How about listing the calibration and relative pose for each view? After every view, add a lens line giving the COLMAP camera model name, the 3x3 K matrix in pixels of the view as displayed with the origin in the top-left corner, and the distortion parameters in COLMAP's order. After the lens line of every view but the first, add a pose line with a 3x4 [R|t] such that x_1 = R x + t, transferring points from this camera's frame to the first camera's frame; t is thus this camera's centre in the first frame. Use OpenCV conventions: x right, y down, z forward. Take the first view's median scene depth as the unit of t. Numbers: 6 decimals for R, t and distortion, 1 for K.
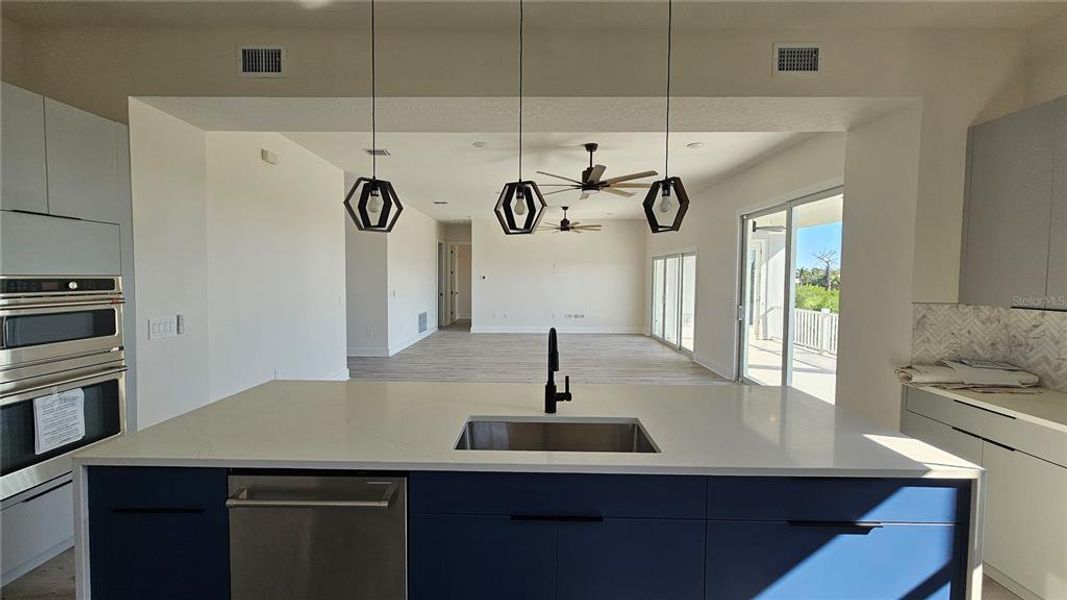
lens RADIAL K [[436.8, 0, 531.5], [0, 436.8, 295.7], [0, 0, 1]] dist [0.001523, -0.000002]
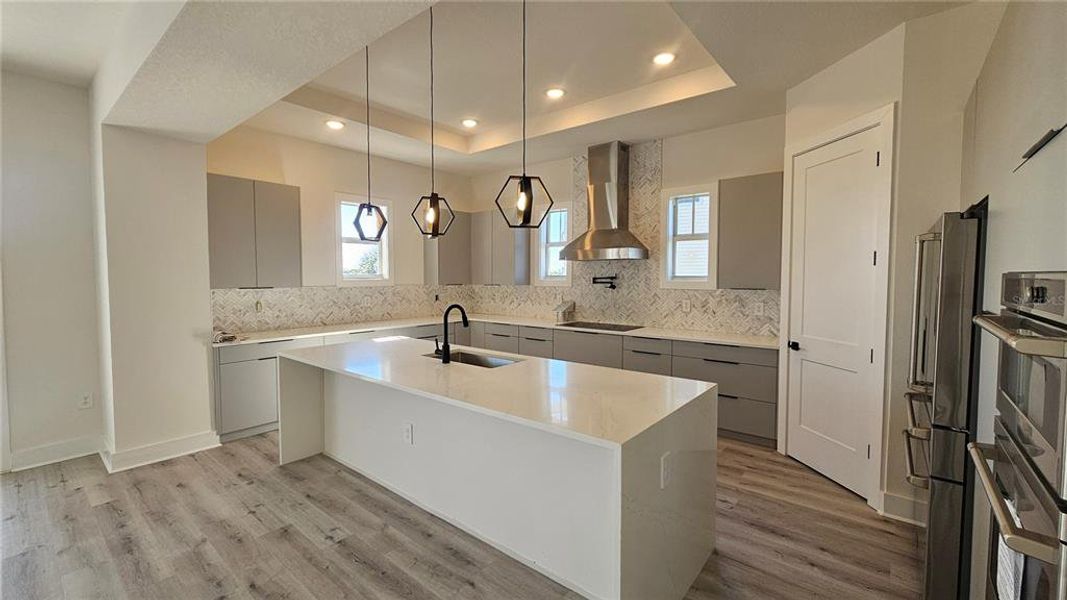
lens RADIAL K [[436.8, 0, 531.5], [0, 436.8, 295.7], [0, 0, 1]] dist [0.001523, -0.000002]
pose [[-0.780186, -0.036327, 0.624491, -0.665810], [0.022205, 0.996075, 0.085684, -0.050408], [-0.625153, 0.080716, -0.776317, 1.175932]]
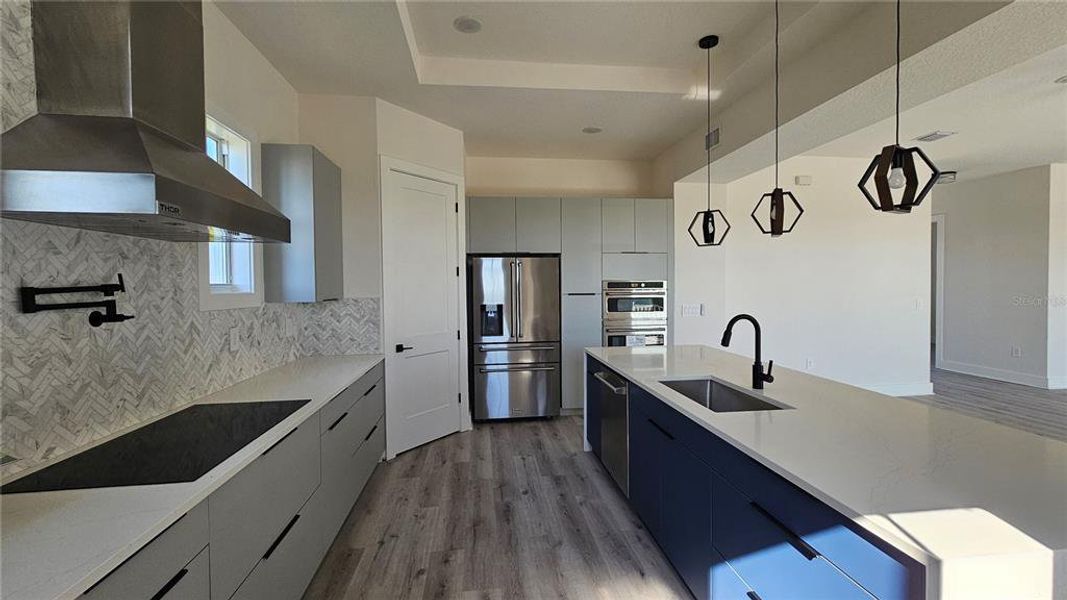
lens RADIAL K [[435.5, 0, 530.8], [0, 435.5, 296.3], [0, 0, 1]] dist [0.000349, 0.000119]
pose [[0.130698, 0.016881, -0.991278, 0.665479], [-0.033286, 0.999366, 0.012630, 0.015785], [0.990863, 0.031345, 0.131177, 0.143921]]
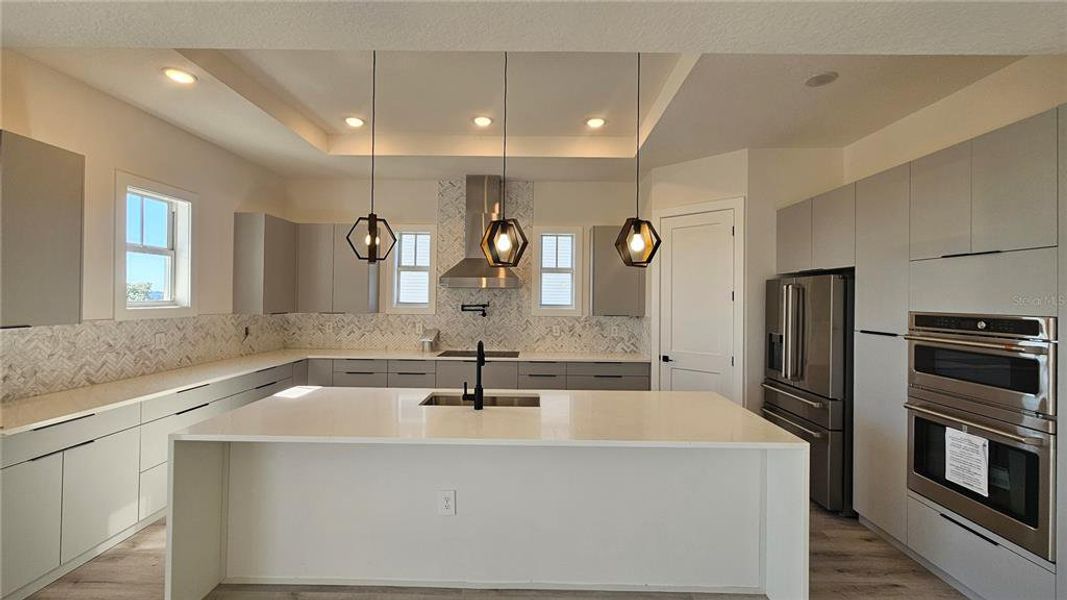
lens RADIAL K [[436.8, 0, 531.5], [0, 436.8, 295.7], [0, 0, 1]] dist [0.001523, -0.000002]
pose [[-0.999829, -0.018512, -0.000128, -0.066132], [-0.018504, 0.999114, 0.037793, -0.073446], [-0.000571, 0.037789, -0.999286, 1.372457]]
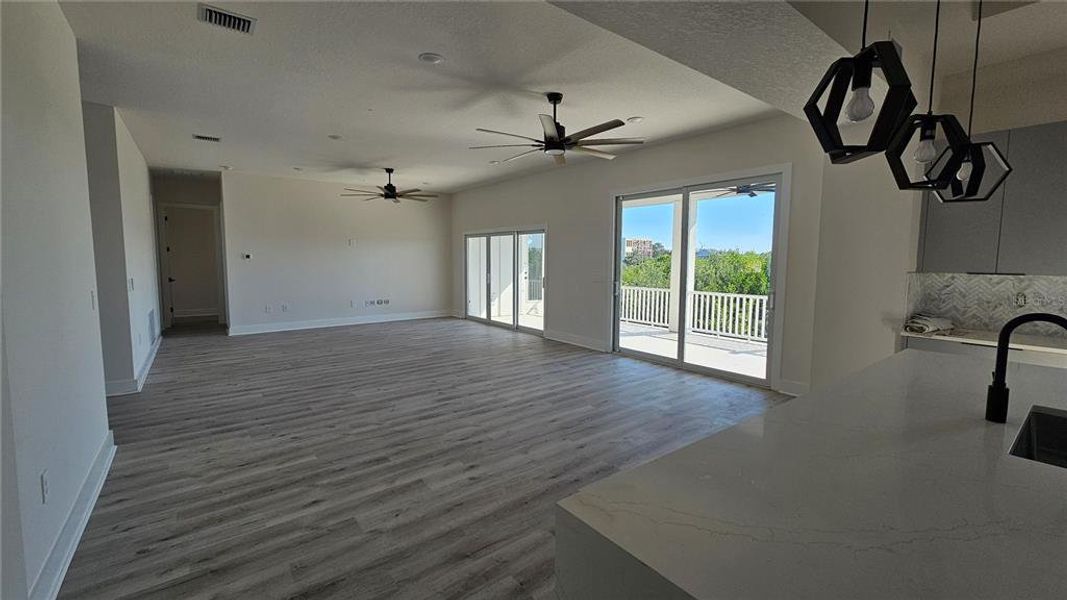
lens RADIAL K [[436.8, 0, 531.5], [0, 436.8, 295.7], [0, 0, 1]] dist [0.001523, -0.000002]
pose [[0.787492, -0.057292, 0.613656, -0.651004], [0.028919, 0.998008, 0.056065, -0.016207], [-0.615645, -0.026405, 0.787581, 0.539261]]
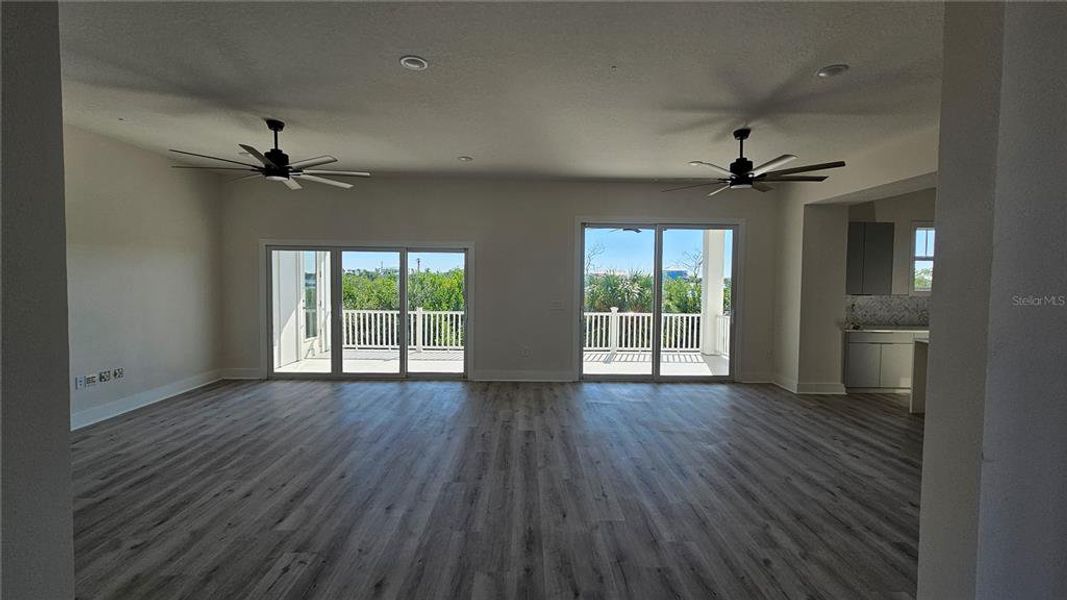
lens RADIAL K [[437.6, 0, 533.6], [0, 437.6, 293.3], [0, 0, 1]] dist [0.001039, 0.000097]
pose [[-0.029189, -0.043996, 0.998605, -1.086842], [0.033355, 0.998432, 0.044963, -0.121871], [-0.999017, 0.034621, -0.027676, 2.167468]]
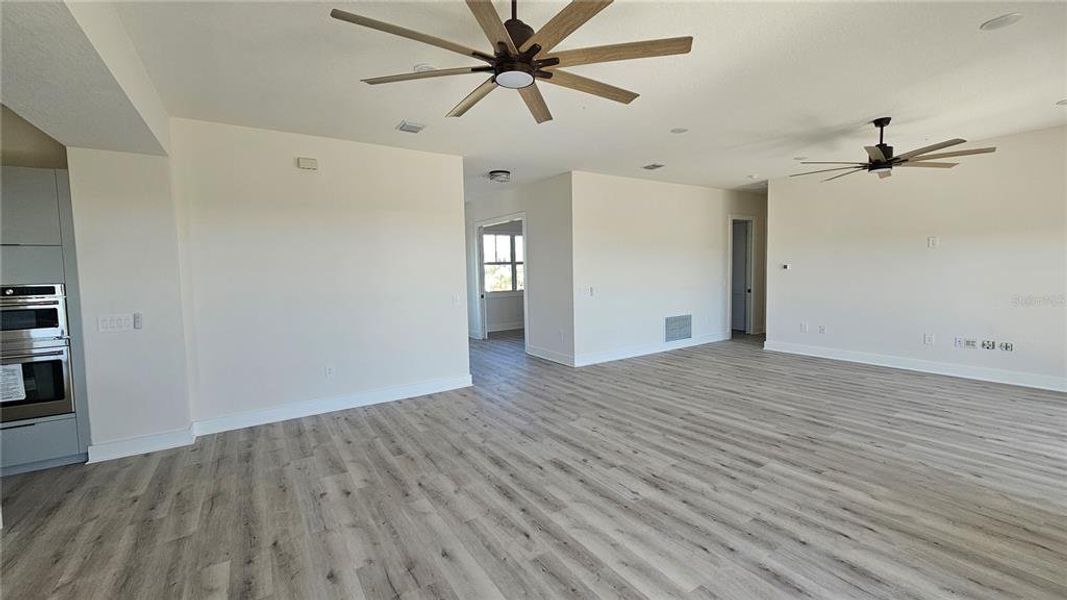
lens RADIAL K [[435.5, 0, 530.8], [0, 435.5, 296.3], [0, 0, 1]] dist [0.000349, 0.000119]
pose [[0.552331, 0.036017, -0.832846, 0.774000], [-0.012292, 0.999309, 0.035063, -0.056837], [0.833534, -0.009129, 0.552392, 1.162374]]
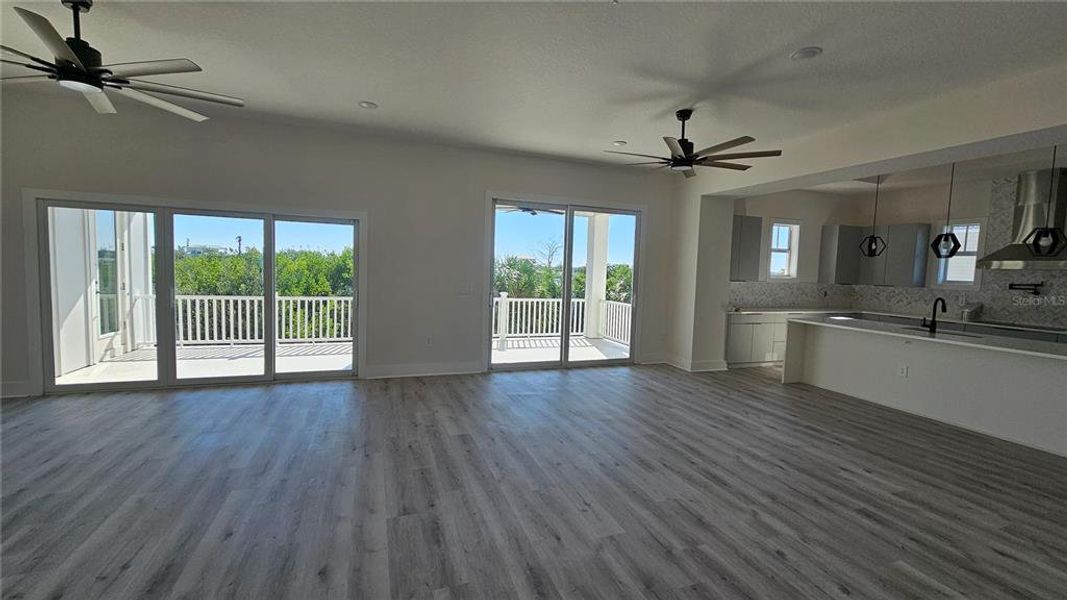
lens RADIAL K [[436.8, 0, 531.5], [0, 436.8, 295.7], [0, 0, 1]] dist [0.001523, -0.000002]
pose [[-0.352997, -0.080233, 0.932178, -0.862693], [0.006355, 0.996088, 0.088140, -0.103127], [-0.935603, 0.037037, -0.351106, 2.380223]]
